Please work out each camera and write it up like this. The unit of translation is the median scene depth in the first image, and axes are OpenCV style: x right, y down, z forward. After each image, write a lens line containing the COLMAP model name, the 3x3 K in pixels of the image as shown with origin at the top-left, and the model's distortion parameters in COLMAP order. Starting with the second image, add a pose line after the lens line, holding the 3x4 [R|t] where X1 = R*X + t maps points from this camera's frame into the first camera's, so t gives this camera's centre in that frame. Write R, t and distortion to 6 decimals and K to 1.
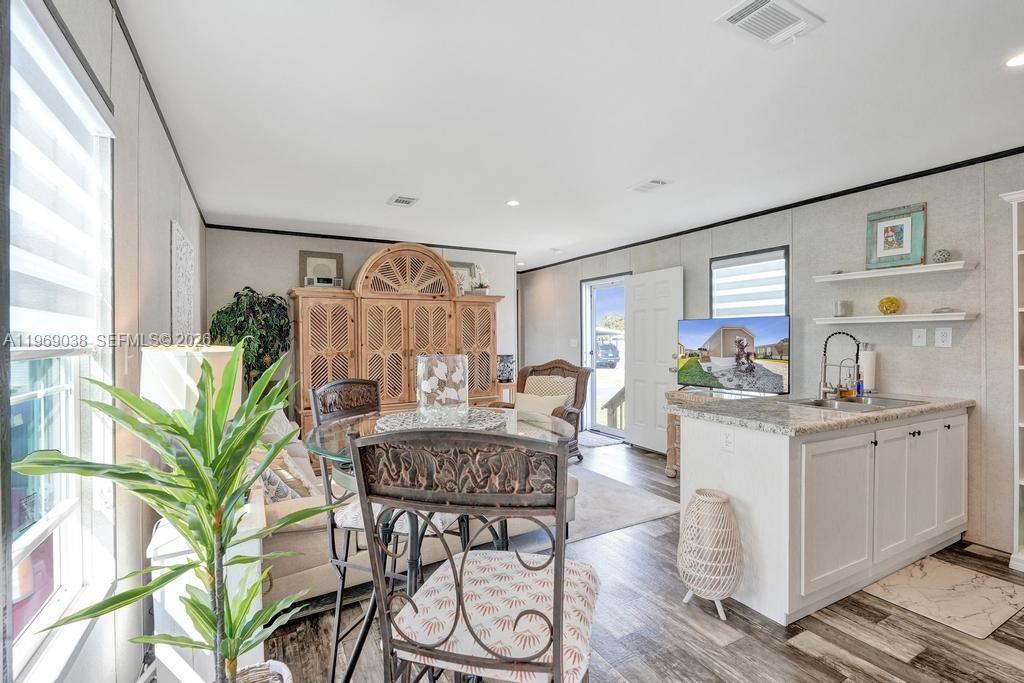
lens RADIAL K [[477.1, 0, 514.2], [0, 477.1, 336.8], [0, 0, 1]] dist [-0.011831, 0.006300]
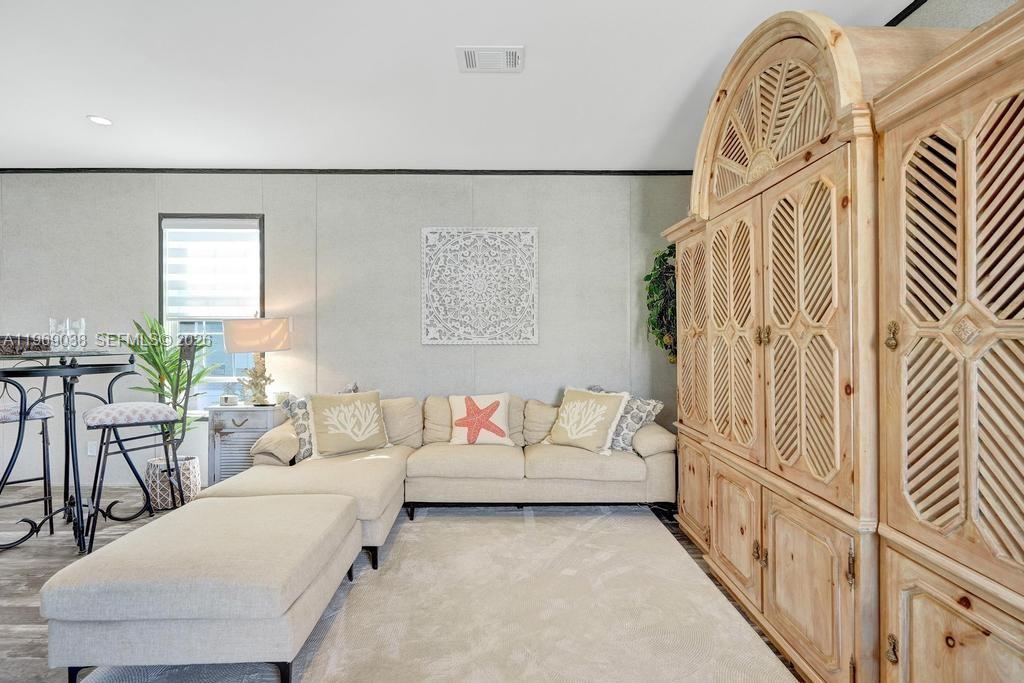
lens RADIAL K [[477.1, 0, 513.0], [0, 477.1, 335.3], [0, 0, 1]] dist [-0.011831, 0.006300]
pose [[-0.466490, 0.007160, -0.884498, 0.288696], [0.005184, 0.999972, 0.005360, 0.044241], [0.884511, -0.002084, -0.466514, 1.478105]]
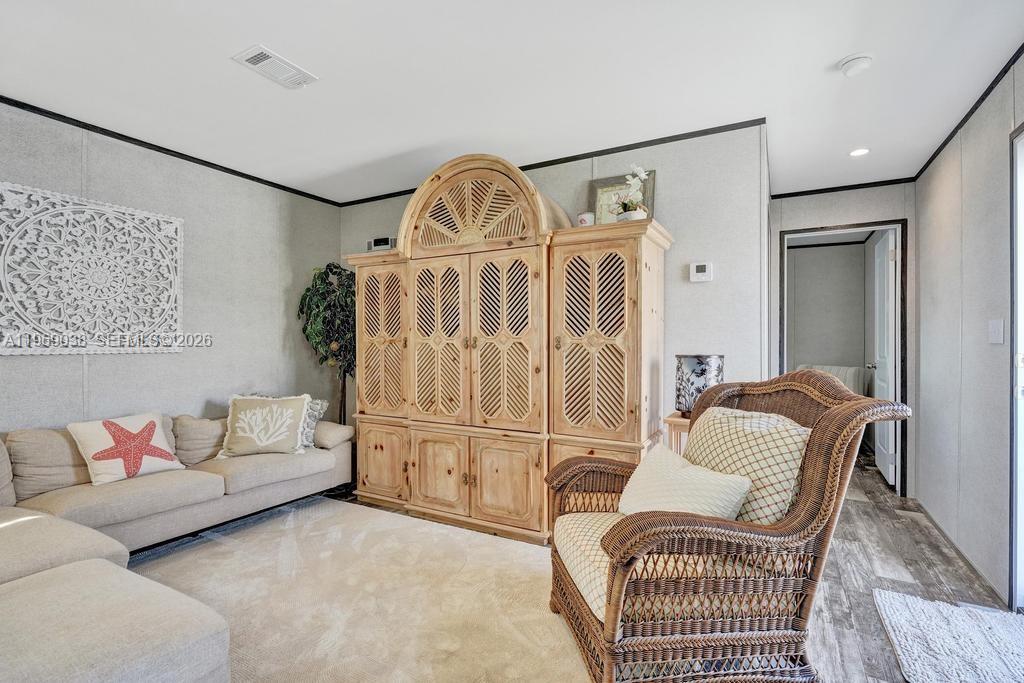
lens RADIAL K [[477.1, 0, 516.6], [0, 477.1, 340.9], [0, 0, 1]] dist [-0.011831, 0.006300]
pose [[0.537831, 0.003625, -0.843045, 0.456155], [-0.003965, 0.999991, 0.001771, 0.043411], [0.843043, 0.002390, 0.537840, 1.078078]]
